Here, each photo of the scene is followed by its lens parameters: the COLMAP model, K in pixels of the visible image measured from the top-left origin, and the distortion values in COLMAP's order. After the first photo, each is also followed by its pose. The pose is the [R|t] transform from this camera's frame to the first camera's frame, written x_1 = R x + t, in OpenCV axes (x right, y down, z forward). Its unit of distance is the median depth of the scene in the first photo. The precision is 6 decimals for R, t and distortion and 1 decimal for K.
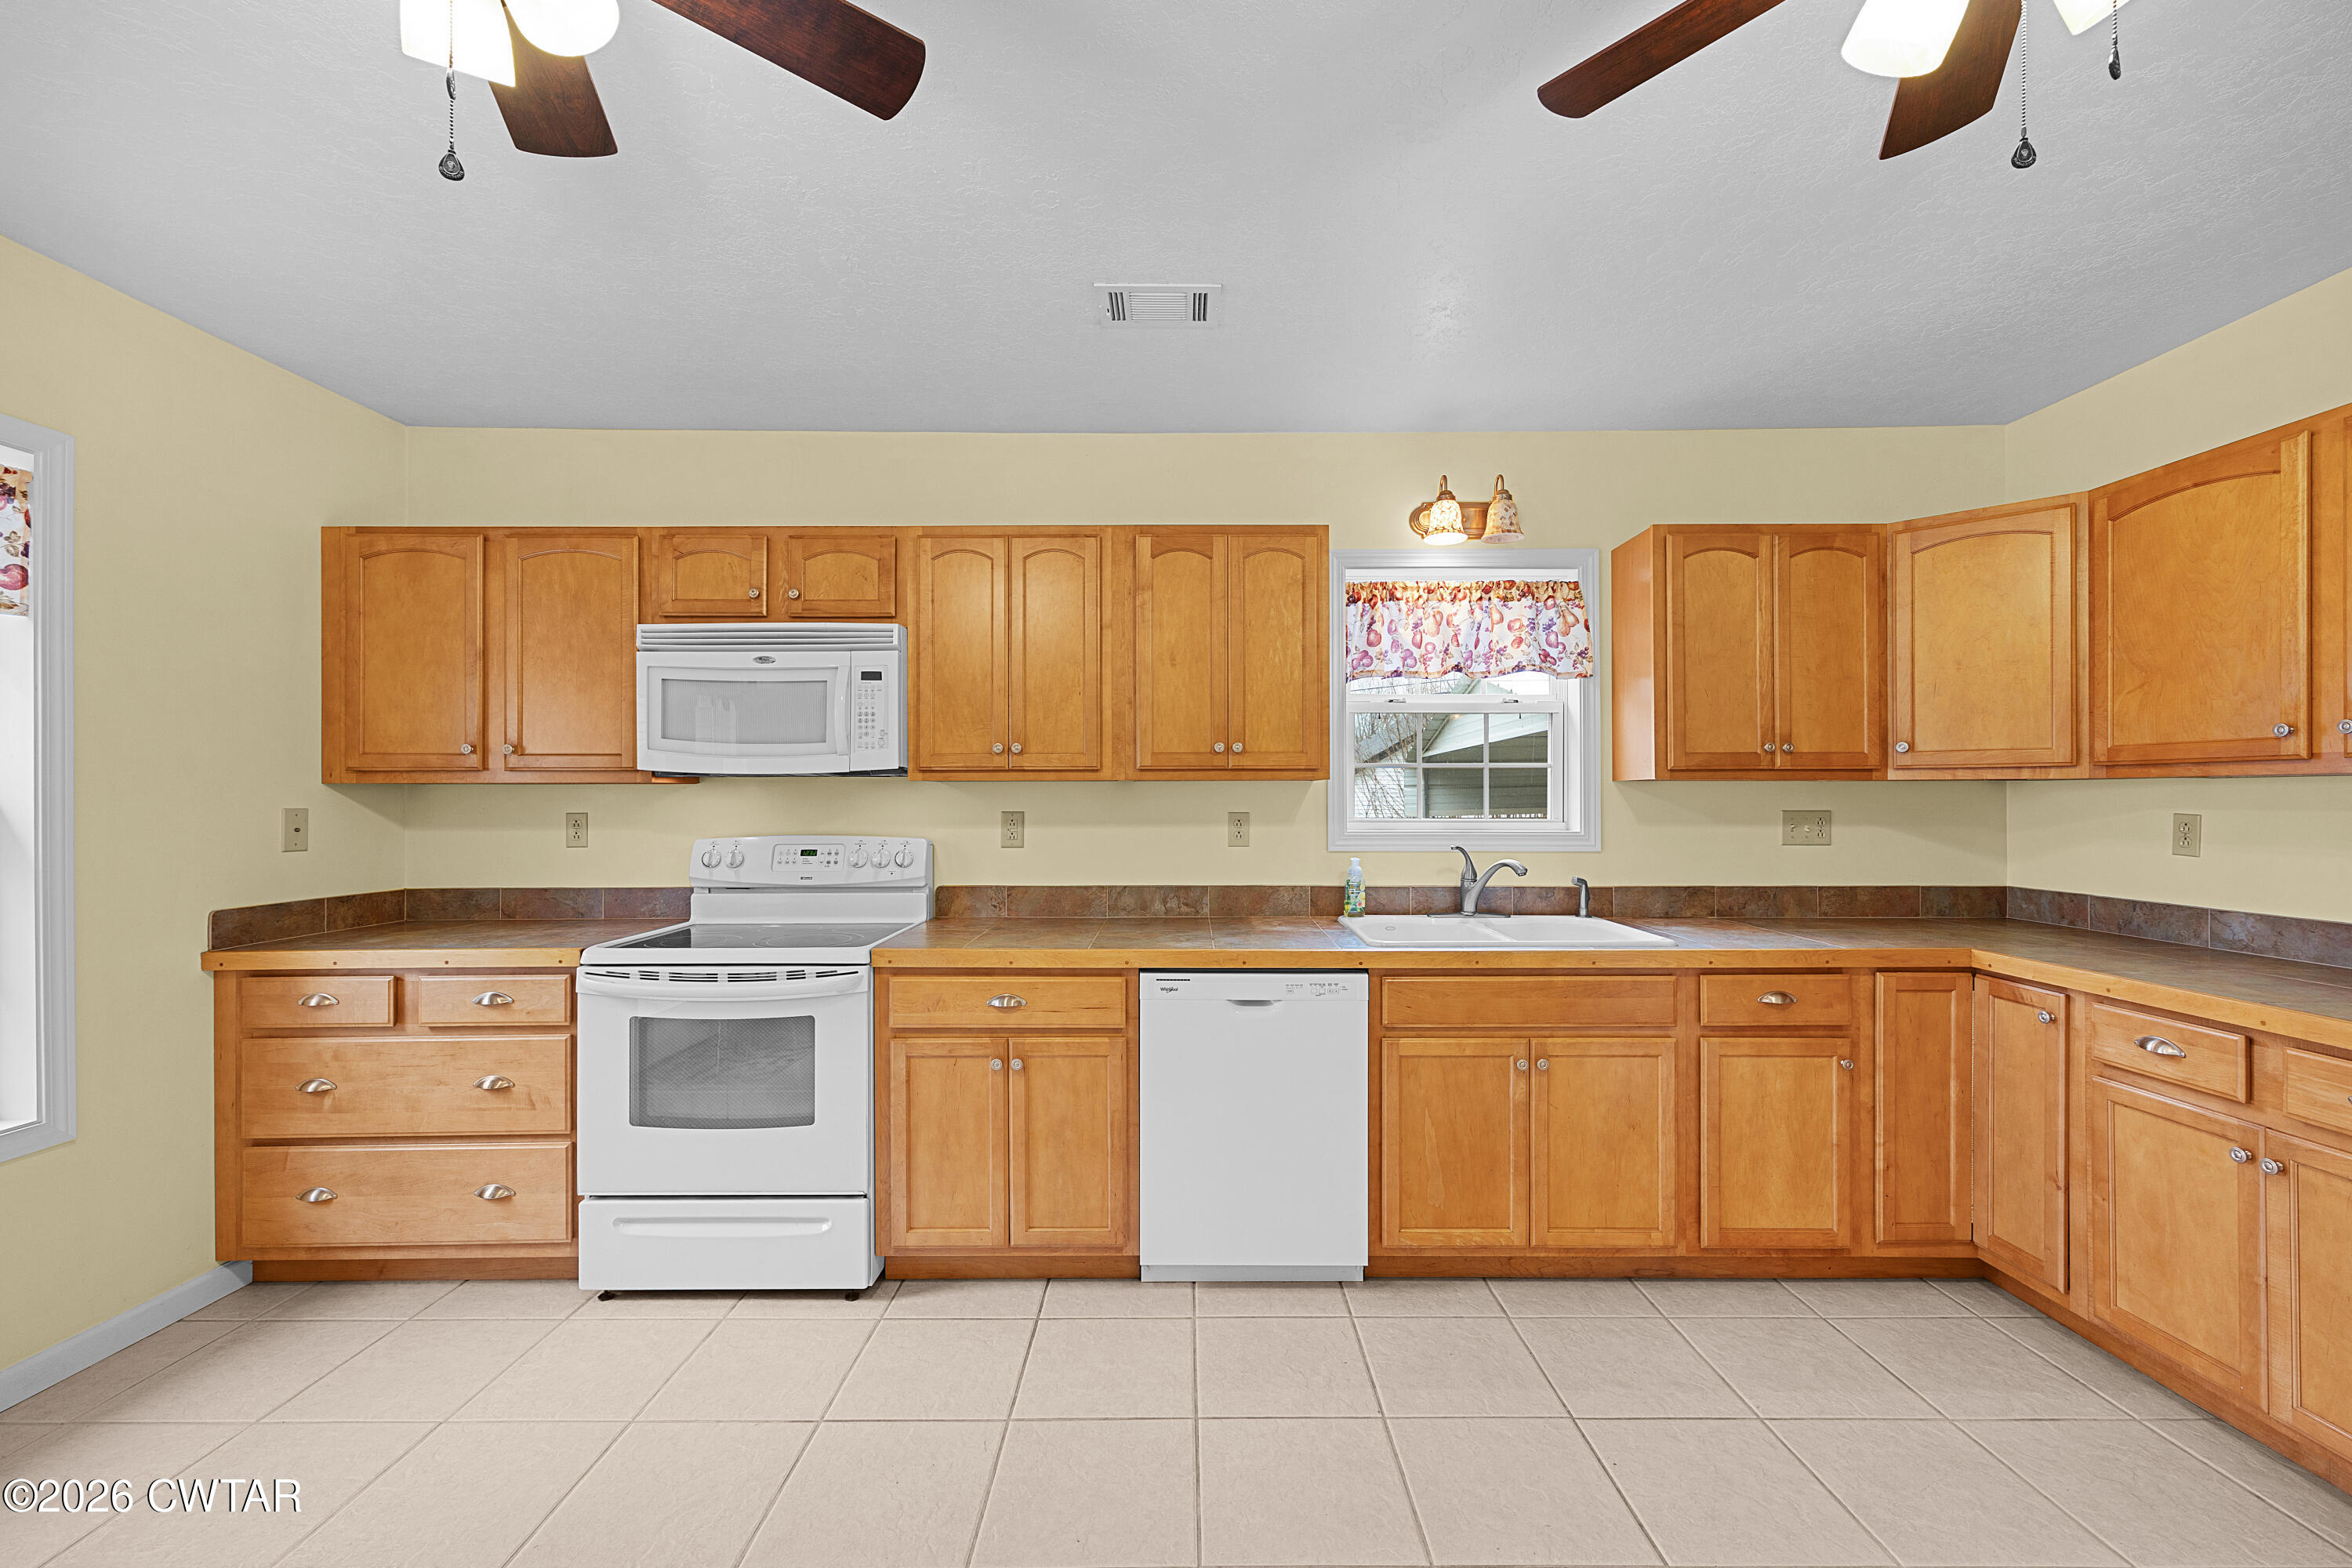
lens RADIAL K [[961.4, 0, 1183.3], [0, 961.4, 792.0], [0, 0, 1]] dist [-0.000546, 0.001722]
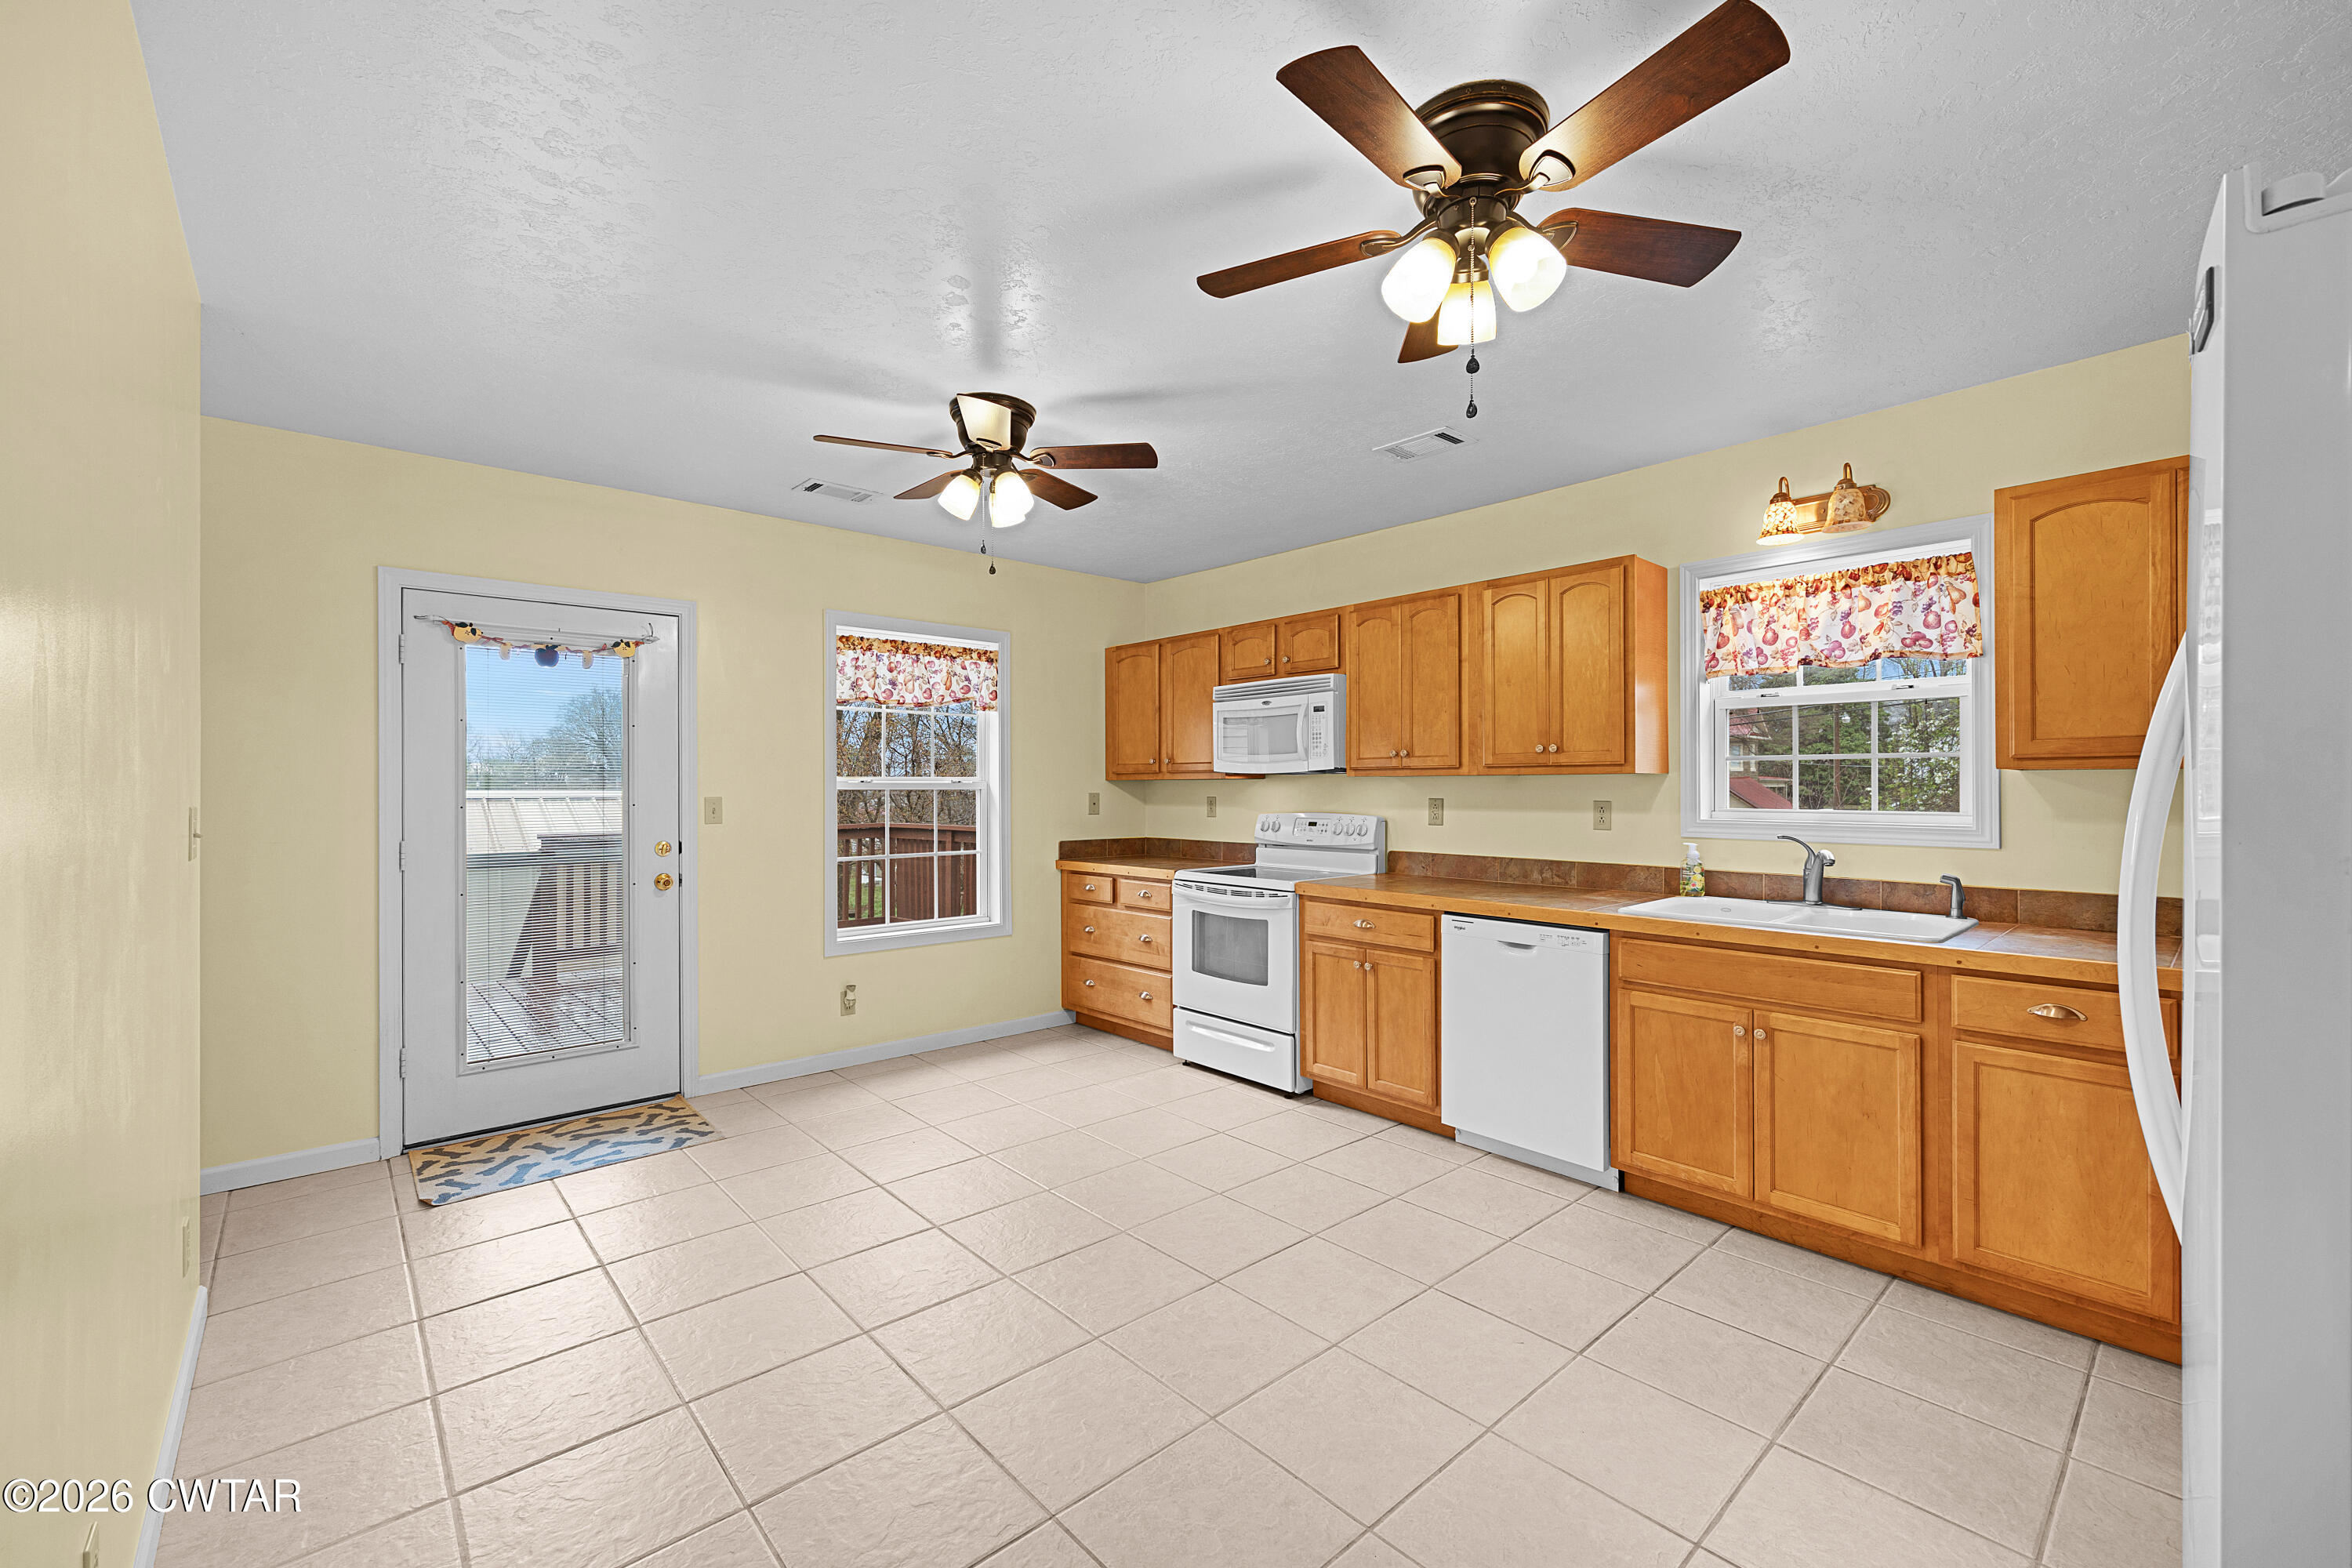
lens RADIAL K [[961.4, 0, 1183.2], [0, 961.4, 785.7], [0, 0, 1]] dist [-0.000546, 0.001722]
pose [[0.669816, -0.000118, -0.742527, 0.716259], [0.003132, 0.999992, 0.002667, -0.002582], [0.742521, -0.004112, 0.669810, -0.204005]]
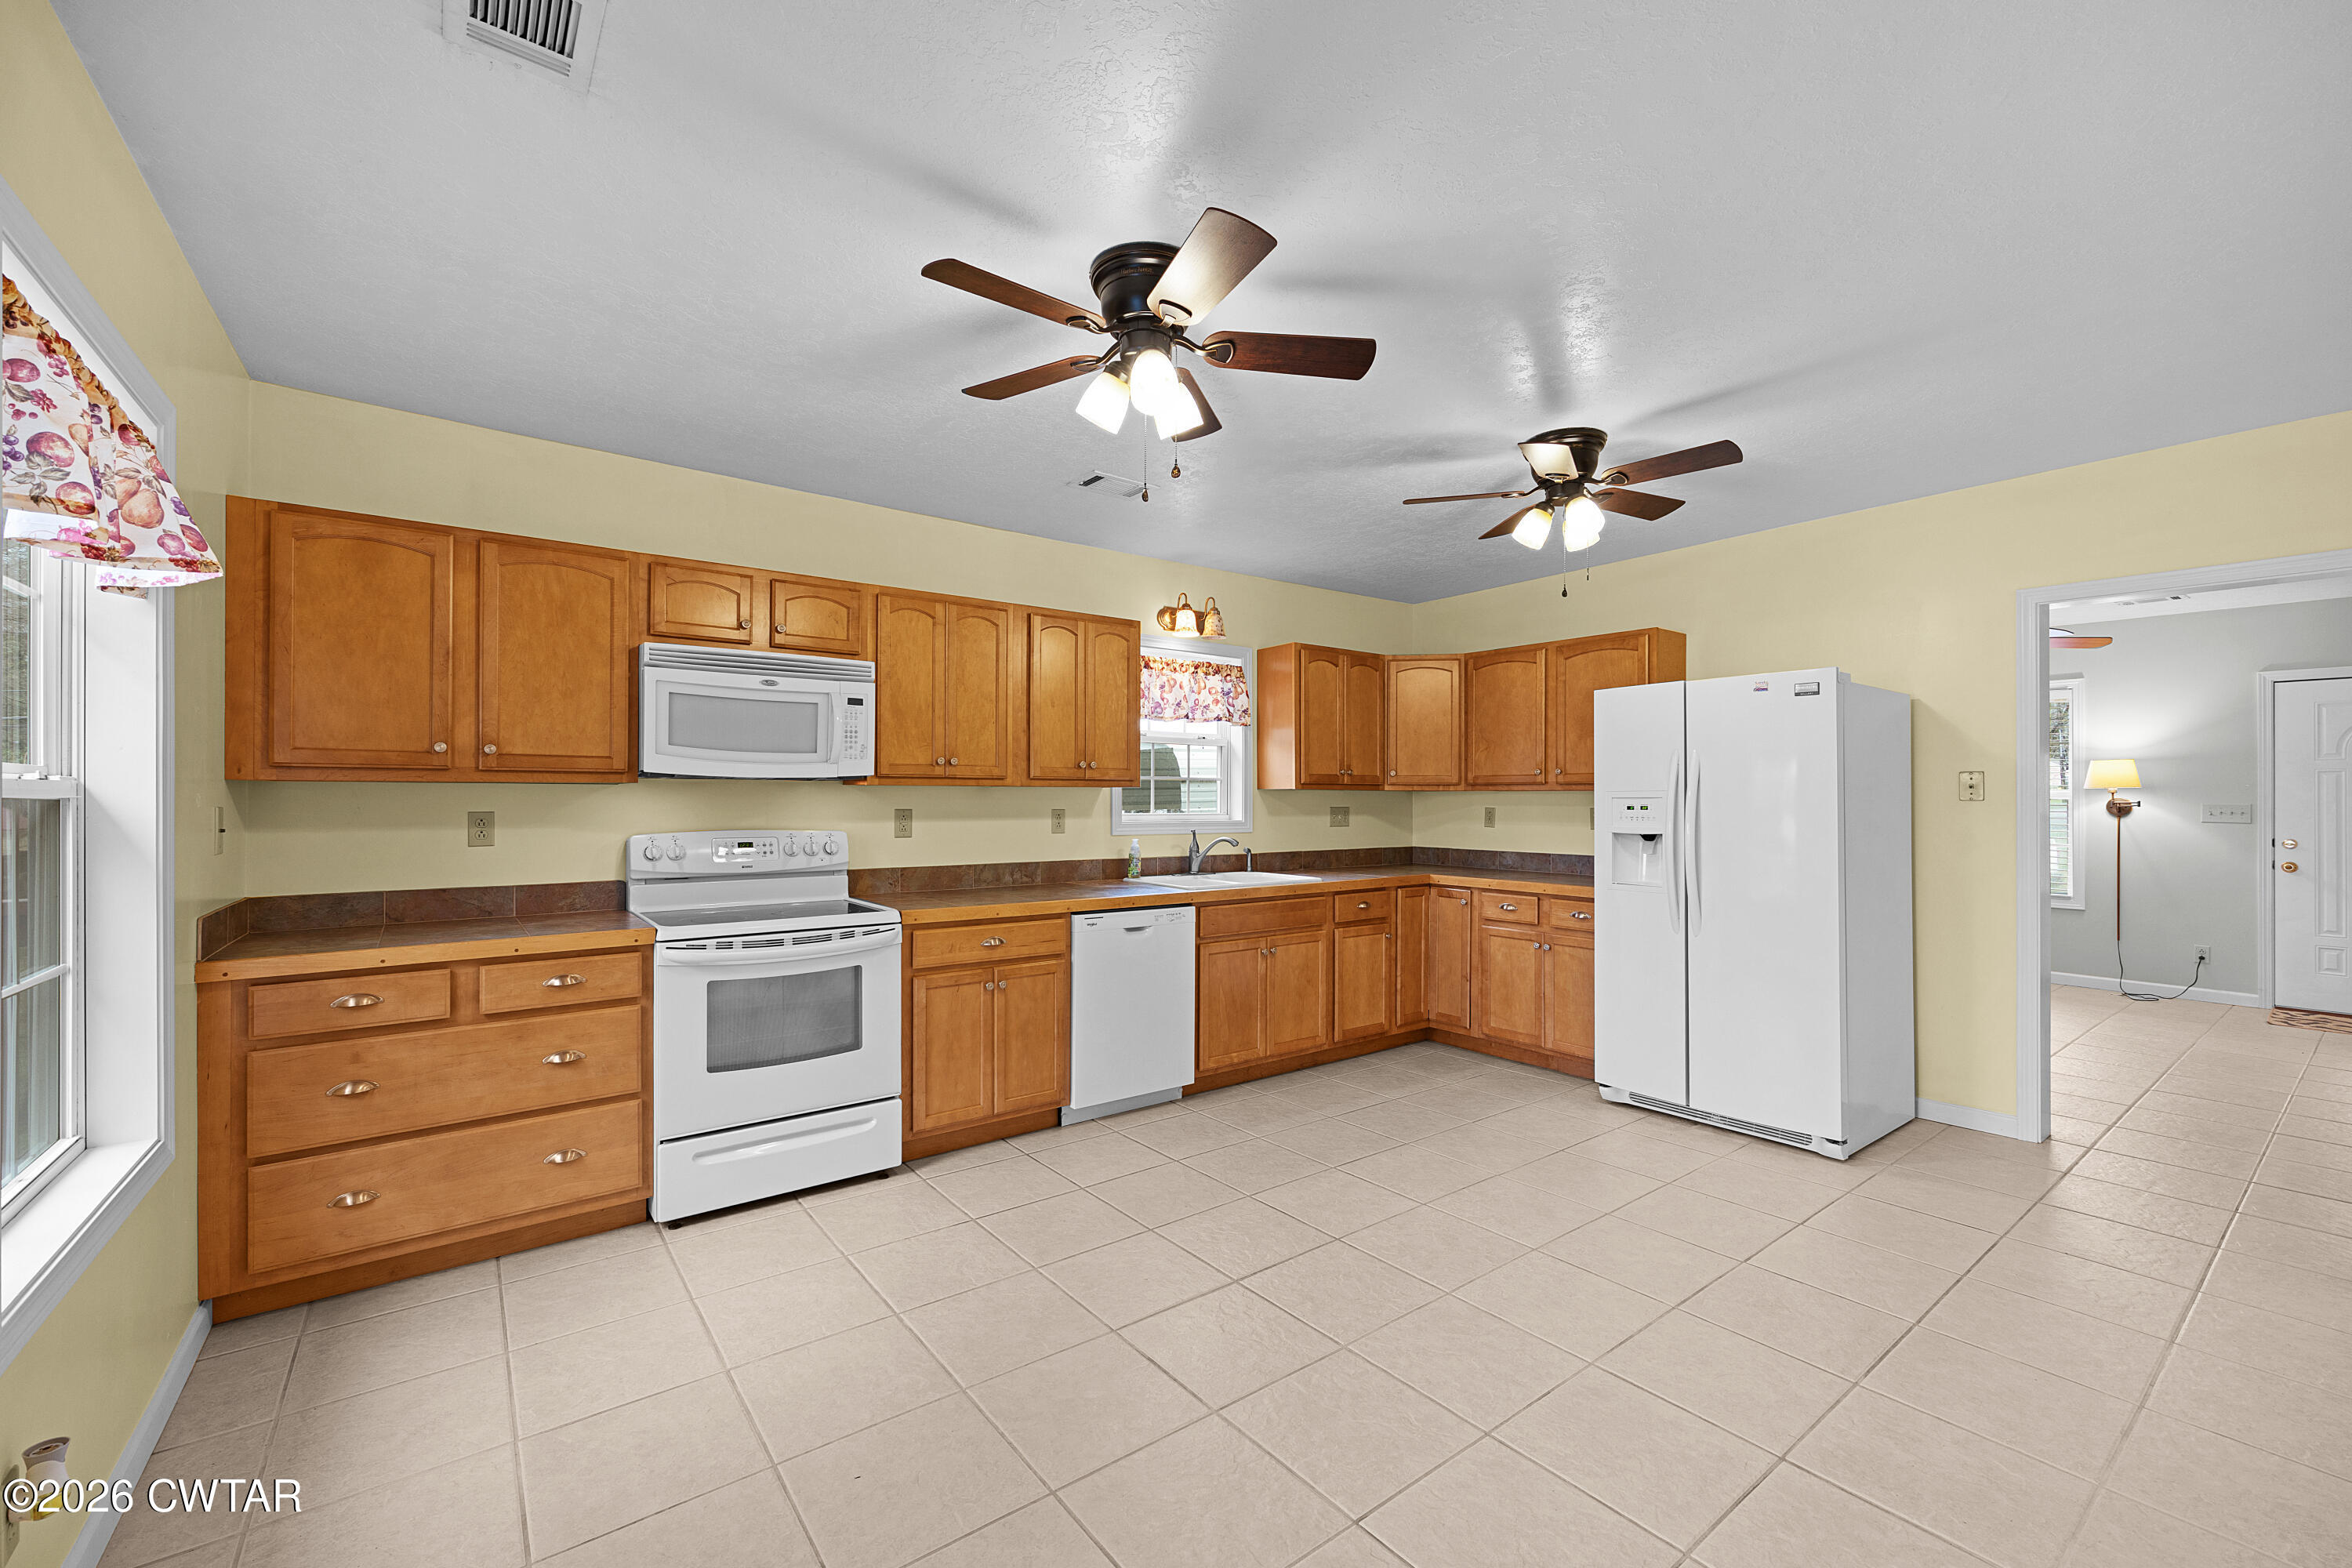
lens RADIAL K [[961.4, 0, 1181.9], [0, 961.4, 794.3], [0, 0, 1]] dist [-0.000546, 0.001722]
pose [[0.795396, 0.005914, 0.606061, -0.799208], [-0.005565, 0.999982, -0.002454, 0.002176], [-0.606065, -0.001421, 0.795414, -0.286768]]
